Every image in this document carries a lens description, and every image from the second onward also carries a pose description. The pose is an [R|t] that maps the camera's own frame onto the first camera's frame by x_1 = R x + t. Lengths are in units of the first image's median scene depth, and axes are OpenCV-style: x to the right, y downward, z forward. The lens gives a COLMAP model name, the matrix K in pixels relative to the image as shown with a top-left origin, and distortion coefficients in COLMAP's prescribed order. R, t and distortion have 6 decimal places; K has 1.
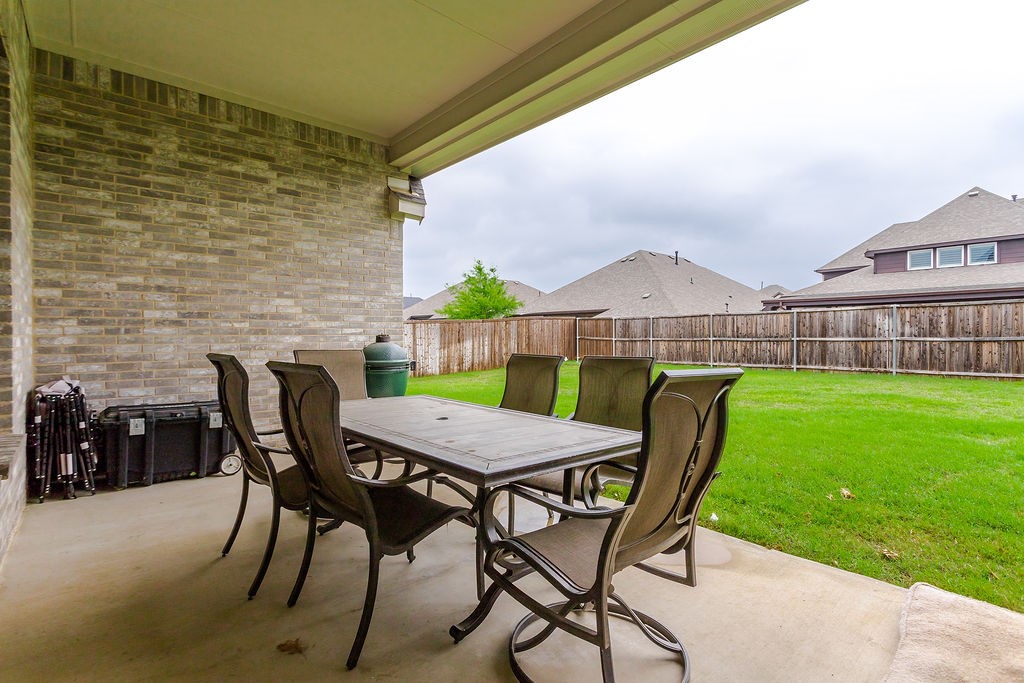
lens RADIAL K [[493.3, 0, 512.0], [0, 493.3, 341.5], [0, 0, 1]] dist [0.000627, 0.000022]
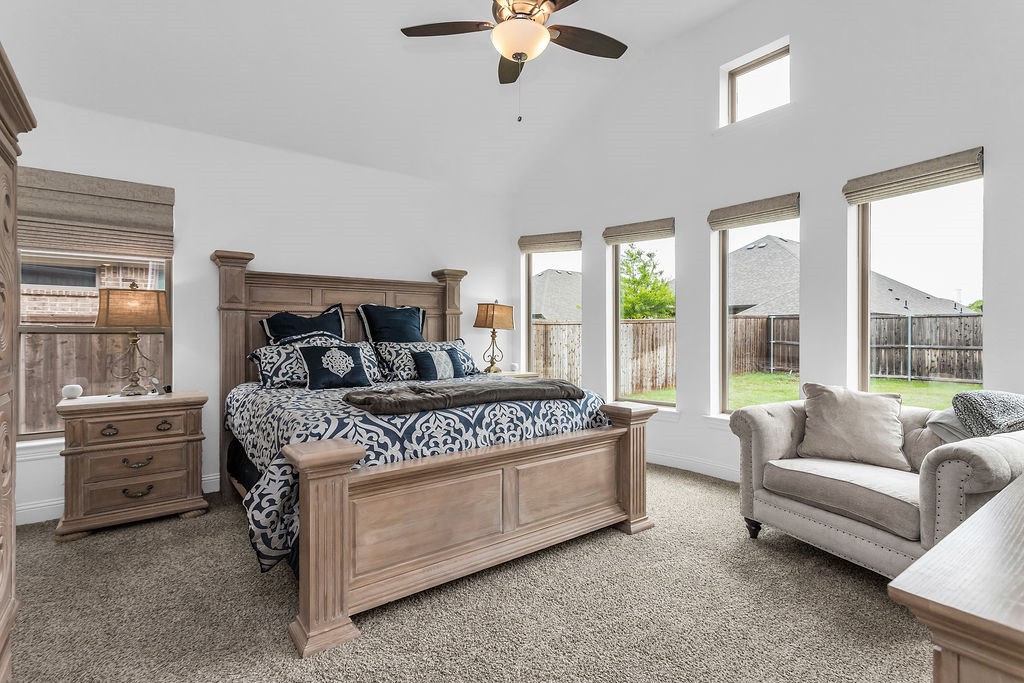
lens RADIAL K [[493.3, 0, 512.0], [0, 493.3, 341.5], [0, 0, 1]] dist [0.000627, 0.000022]
pose [[0.997796, 0.005484, -0.066135, -0.277818], [-0.006005, 0.999952, -0.007684, -0.003353], [0.066089, 0.008064, 0.997781, 0.274029]]
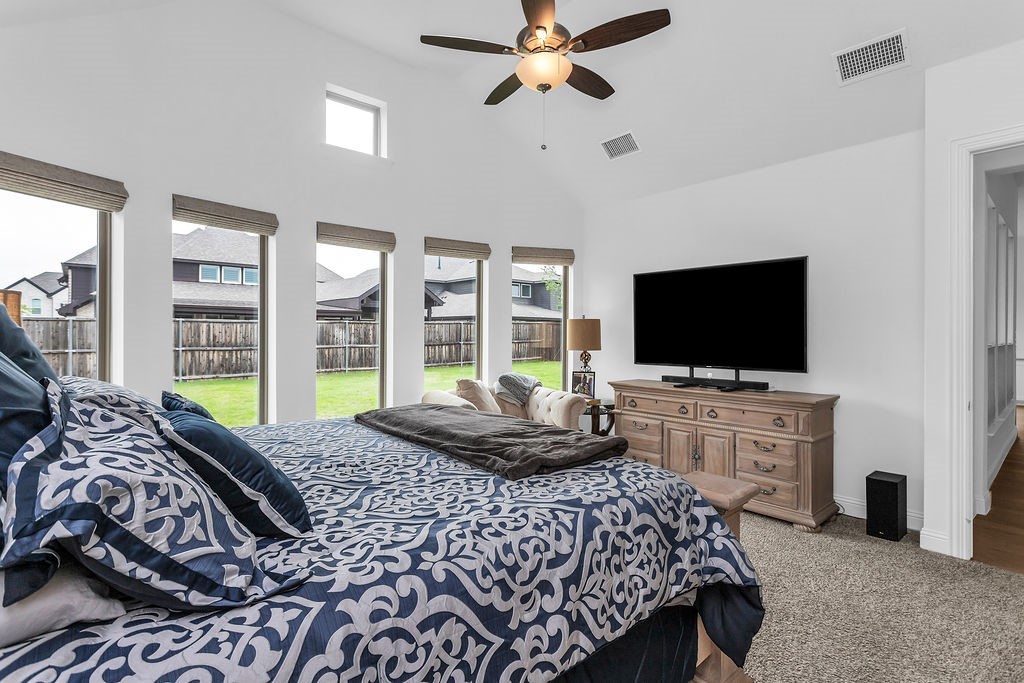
lens RADIAL K [[493.3, 0, 512.0], [0, 493.3, 341.5], [0, 0, 1]] dist [0.000627, 0.000022]
pose [[0.001969, 0.000724, 0.999998, -0.453314], [0.020671, 0.999786, -0.000765, -0.005385], [-0.999784, 0.020673, 0.001954, 0.429309]]
